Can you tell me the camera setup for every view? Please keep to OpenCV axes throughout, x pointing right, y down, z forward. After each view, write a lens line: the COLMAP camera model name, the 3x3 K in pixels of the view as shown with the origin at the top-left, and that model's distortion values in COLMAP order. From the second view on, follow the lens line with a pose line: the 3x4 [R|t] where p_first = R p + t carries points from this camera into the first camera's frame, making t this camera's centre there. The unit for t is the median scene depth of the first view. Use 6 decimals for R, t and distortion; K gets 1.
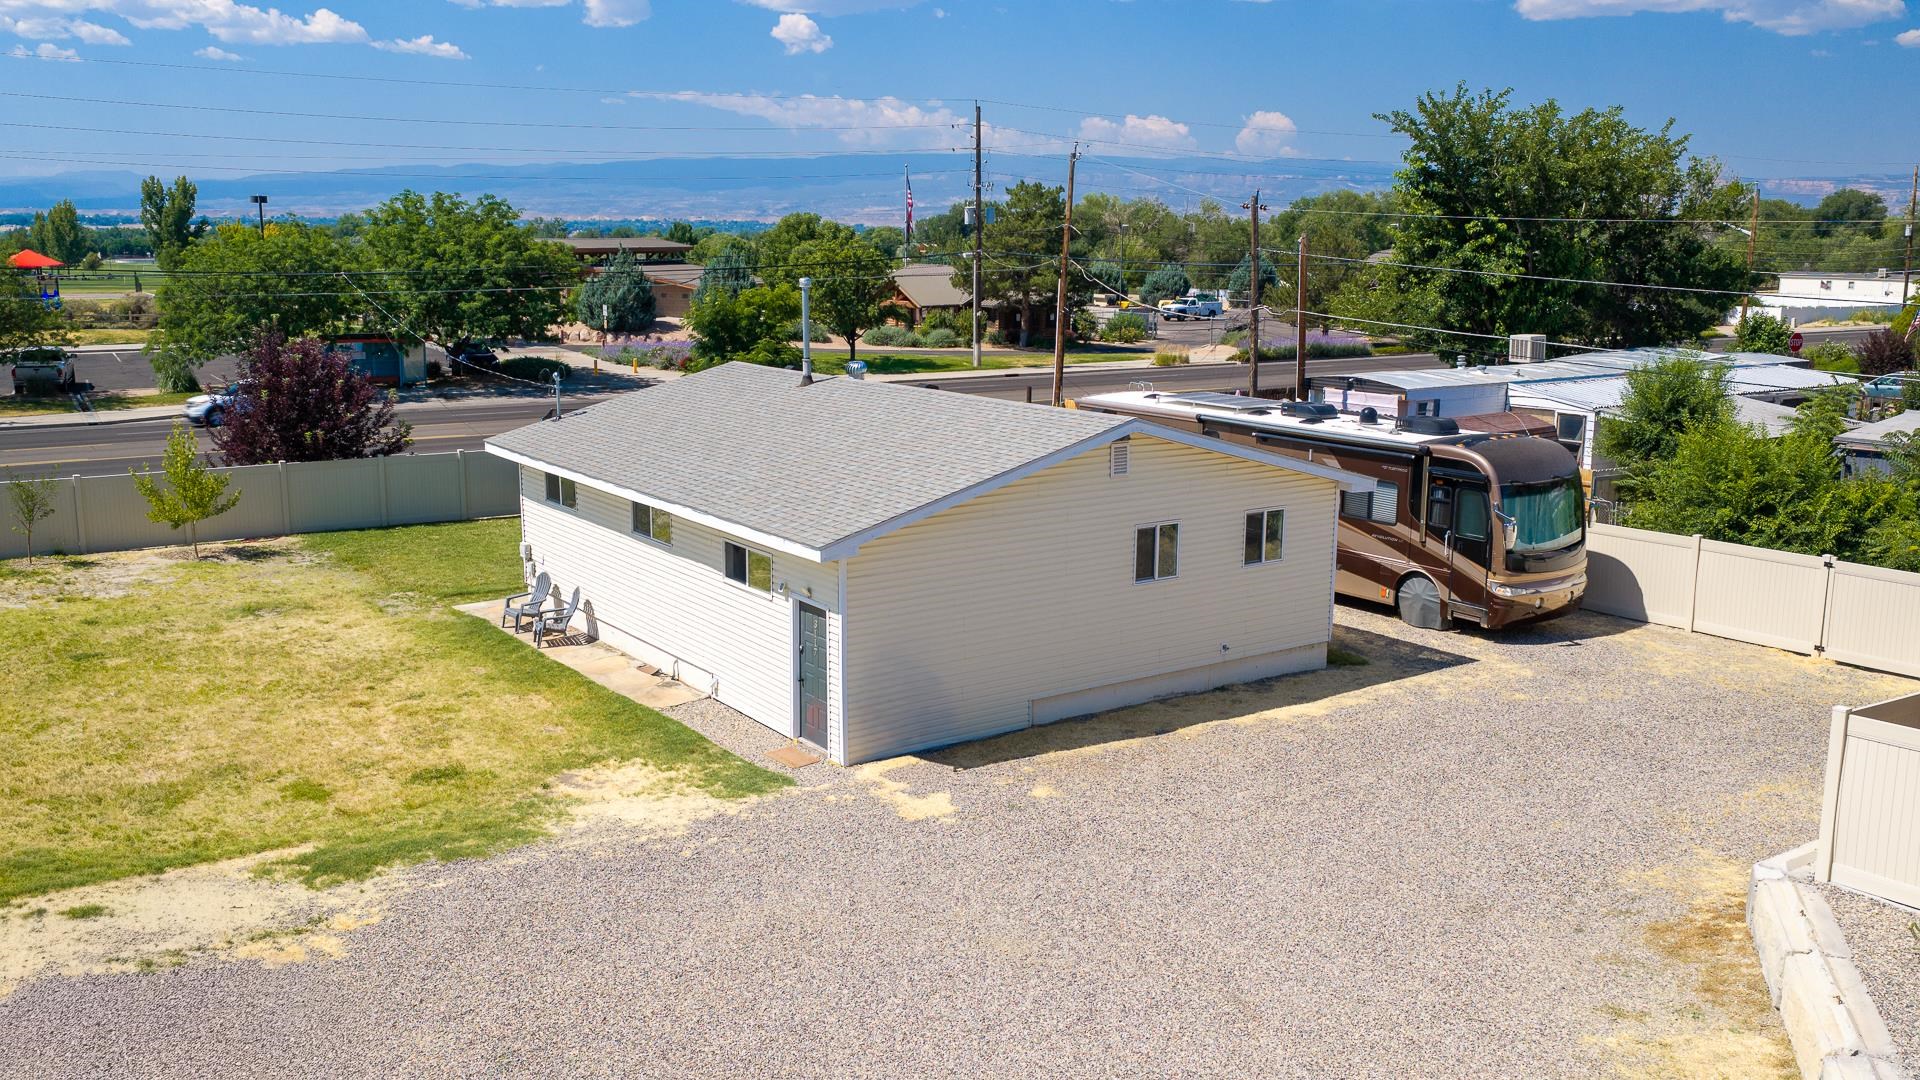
lens RADIAL K [[1585.0, 0, 966.6], [0, 1585.0, 541.2], [0, 0, 1]] dist [0.024023, -0.052210]
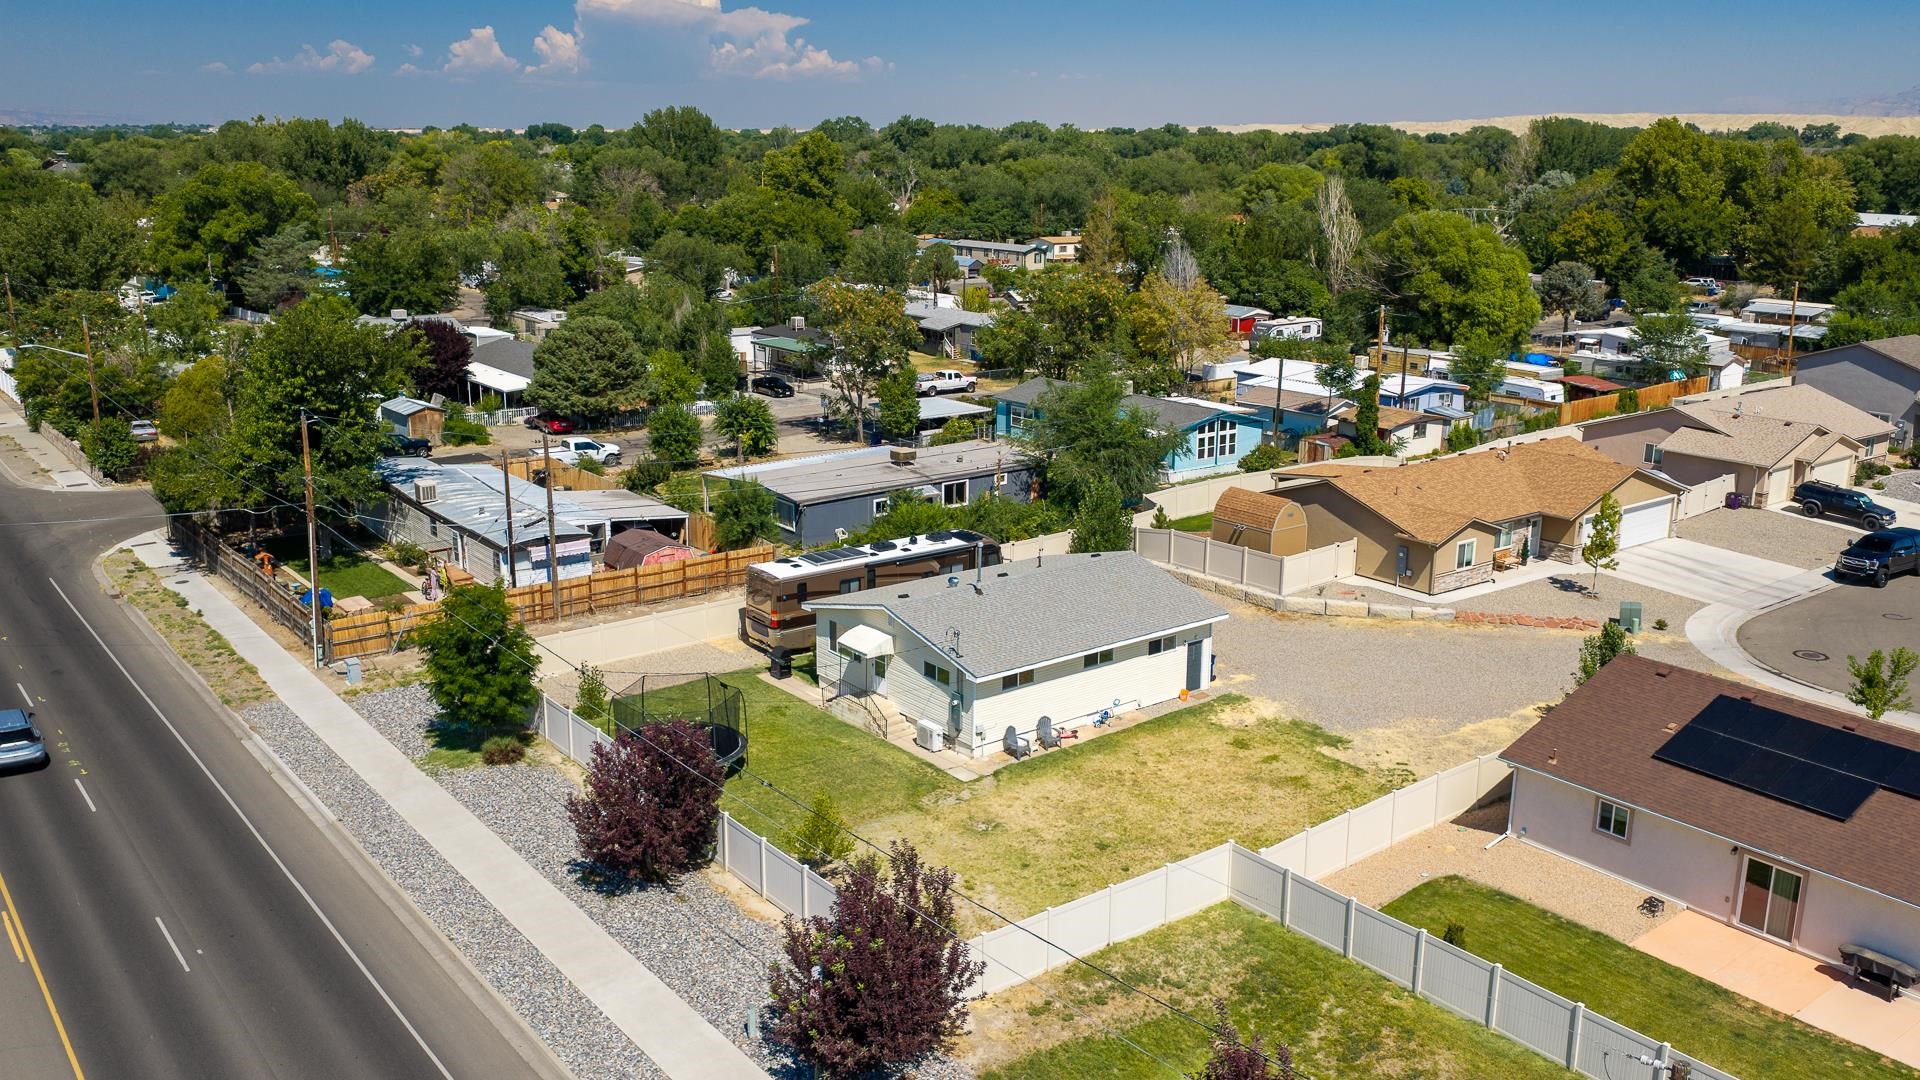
lens RADIAL K [[1585.0, 0, 966.6], [0, 1585.0, 541.2], [0, 0, 1]] dist [0.024023, -0.052210]
pose [[-0.056163, -0.252312, 0.966015, -1.867586], [0.180100, 0.949110, 0.258367, -0.630685], [-0.982044, 0.188490, -0.007864, 0.949106]]
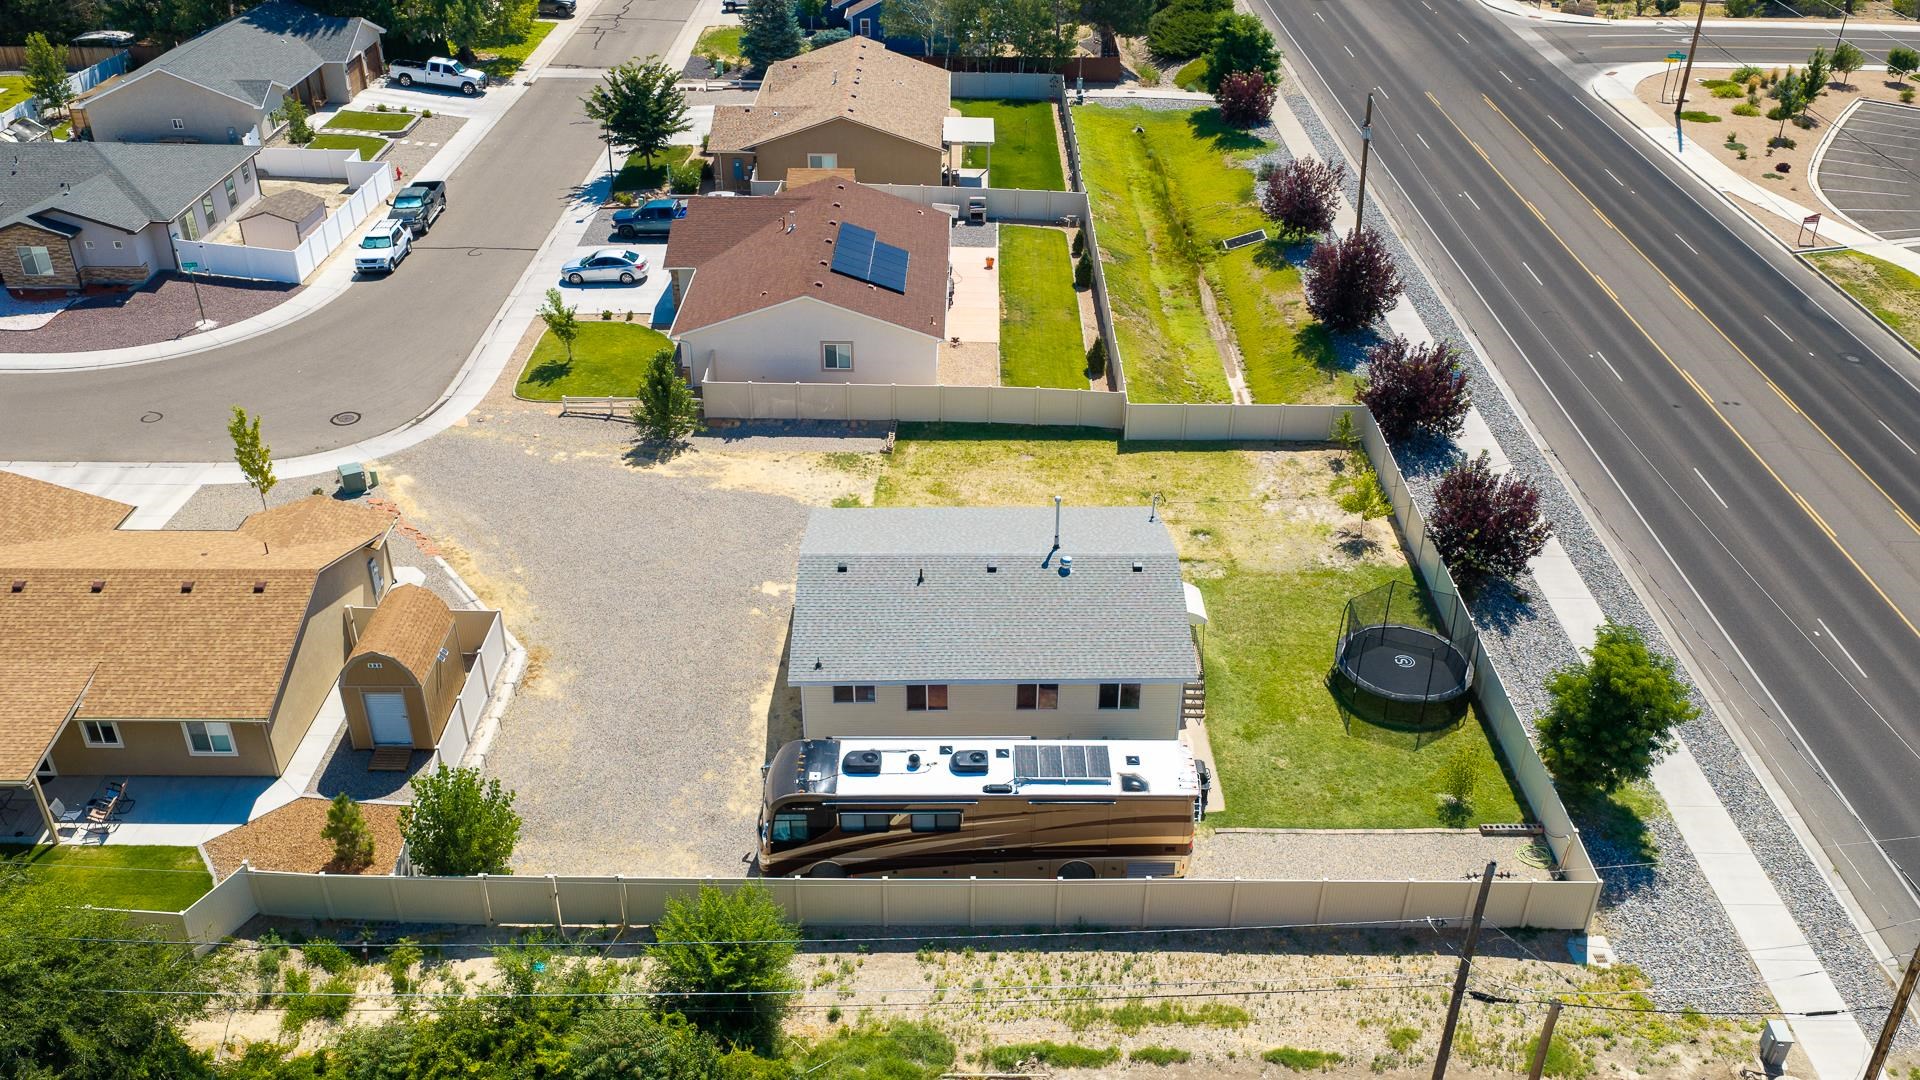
lens RADIAL K [[1585.0, 0, 966.6], [0, 1585.0, 541.2], [0, 0, 1]] dist [0.024023, -0.052210]
pose [[-0.566820, 0.414051, -0.712234, 1.148612], [-0.168262, 0.788121, 0.592075, -1.072160], [0.806476, 0.455442, -0.377054, 1.482400]]
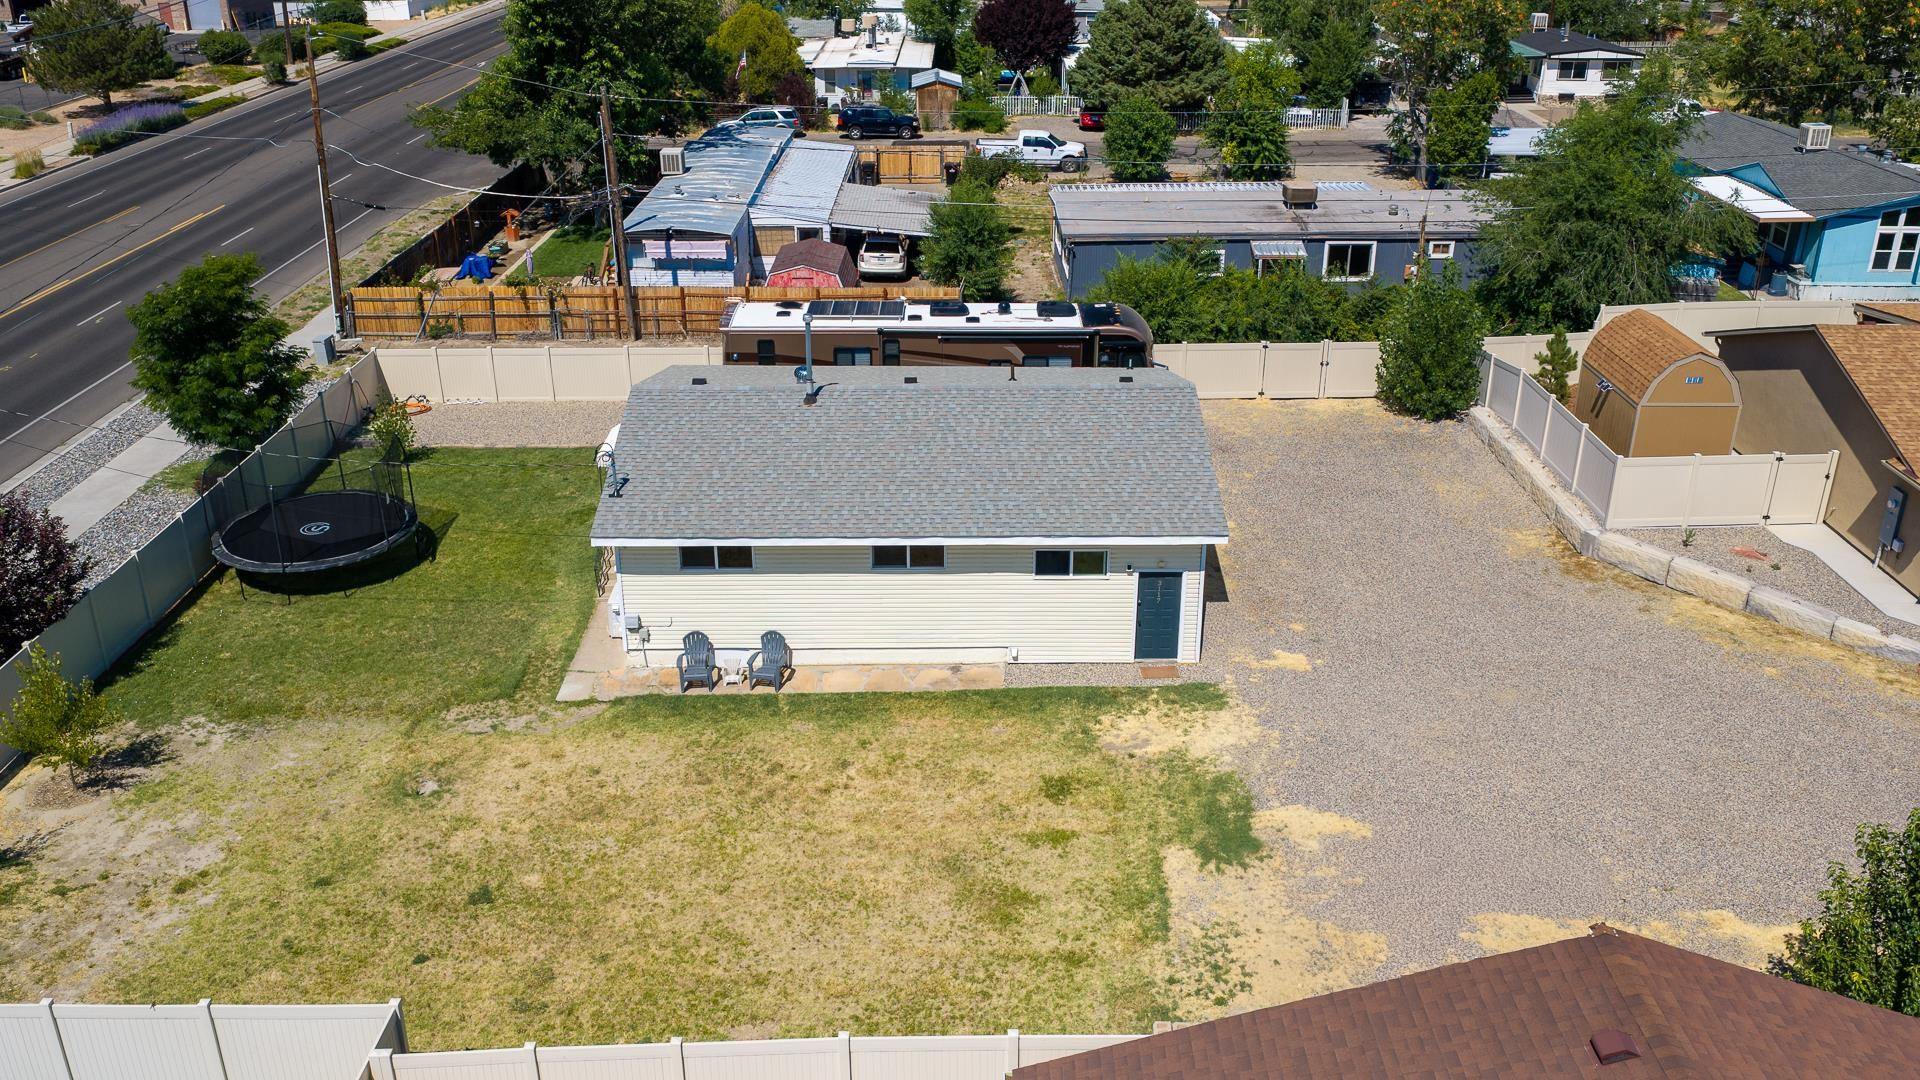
lens RADIAL K [[1585.0, 0, 966.6], [0, 1585.0, 541.2], [0, 0, 1]] dist [0.024023, -0.052210]
pose [[0.568696, -0.338726, 0.749566, -0.888830], [0.157164, 0.939231, 0.305195, -0.318880], [-0.807393, -0.055759, 0.587373, 0.193706]]
